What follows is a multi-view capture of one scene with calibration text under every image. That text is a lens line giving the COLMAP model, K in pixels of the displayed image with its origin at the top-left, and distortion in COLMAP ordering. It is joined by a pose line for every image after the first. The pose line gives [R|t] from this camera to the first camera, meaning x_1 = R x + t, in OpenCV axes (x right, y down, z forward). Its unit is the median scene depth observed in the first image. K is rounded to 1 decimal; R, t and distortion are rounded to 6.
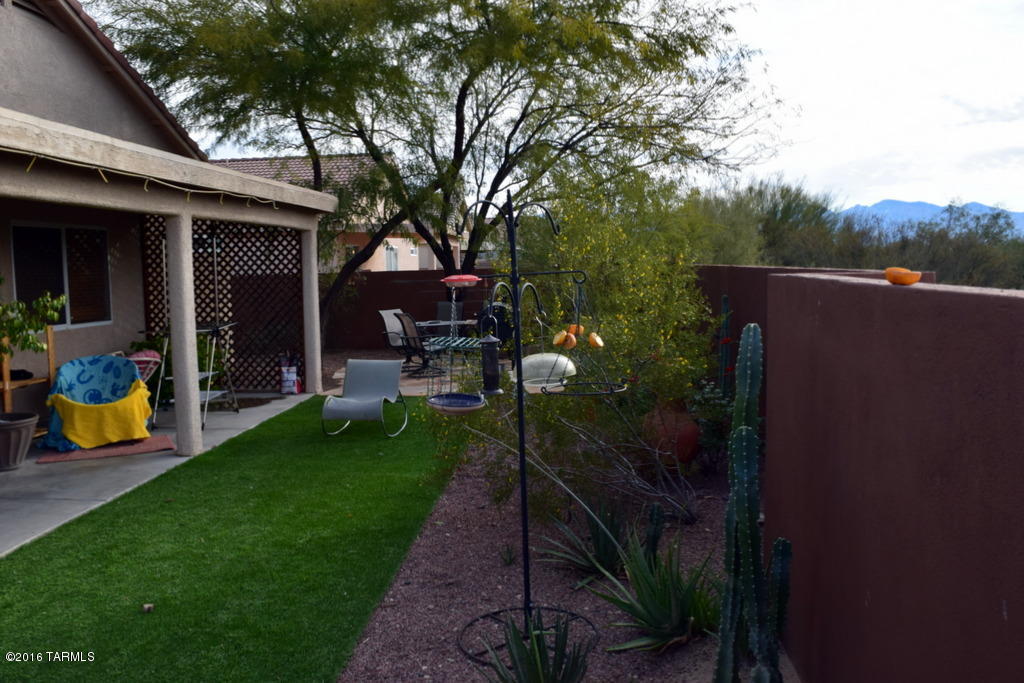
lens RADIAL K [[805.3, 0, 495.5], [0, 805.3, 311.2], [0, 0, 1]] dist [-0.076056, 0.003849]
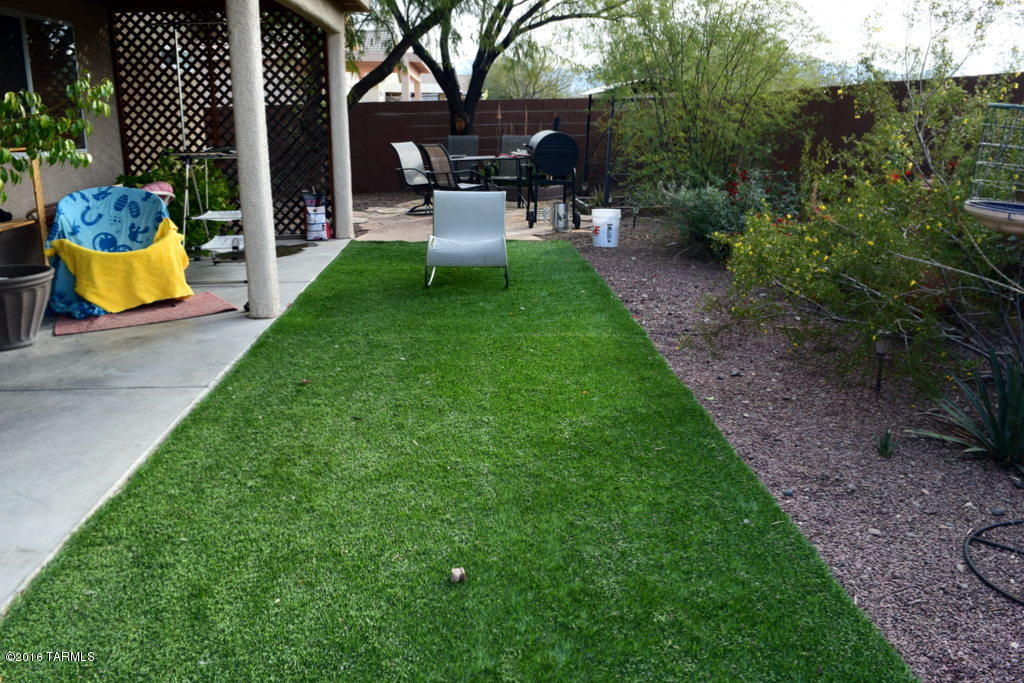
lens RADIAL K [[805.3, 0, 495.5], [0, 805.3, 311.2], [0, 0, 1]] dist [-0.076056, 0.003849]
pose [[0.992000, -0.020249, 0.124605, -0.260107], [-0.002141, 0.984212, 0.176981, 0.042875], [-0.126222, -0.175832, 0.976295, 0.242199]]
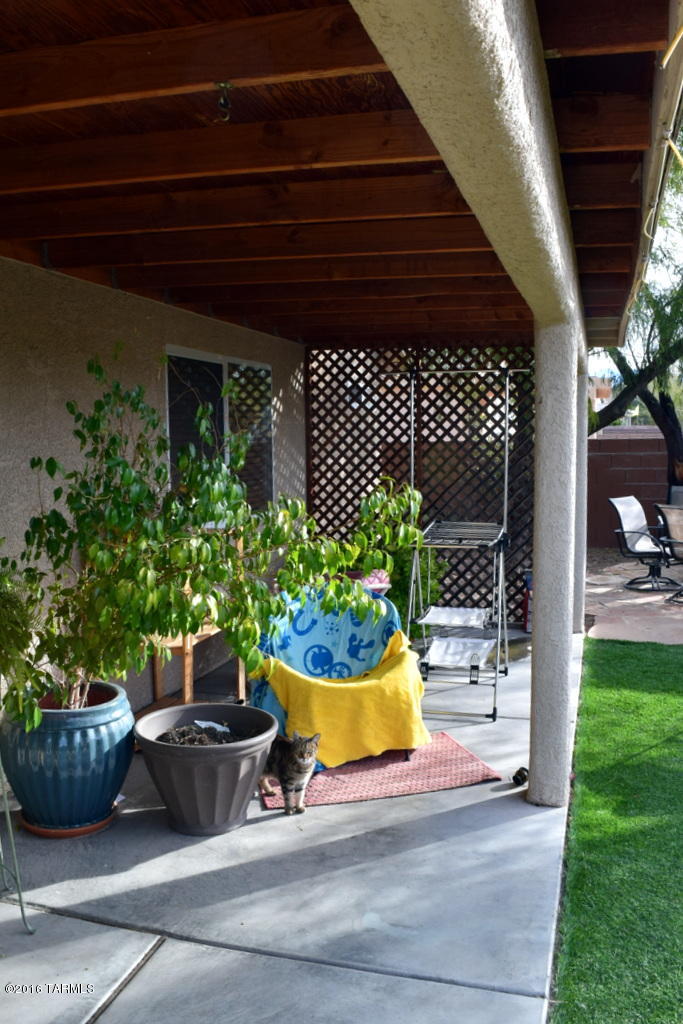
lens RADIAL K [[872.3, 0, 341.5], [0, 872.3, 512.0], [0, 0, 1]] dist [-0.059966, 0.007336]
pose [[0.980837, 0.028210, -0.192778, -0.405289], [-0.021916, 0.999157, 0.034704, -0.017997], [0.193595, -0.029814, 0.980628, 0.432836]]
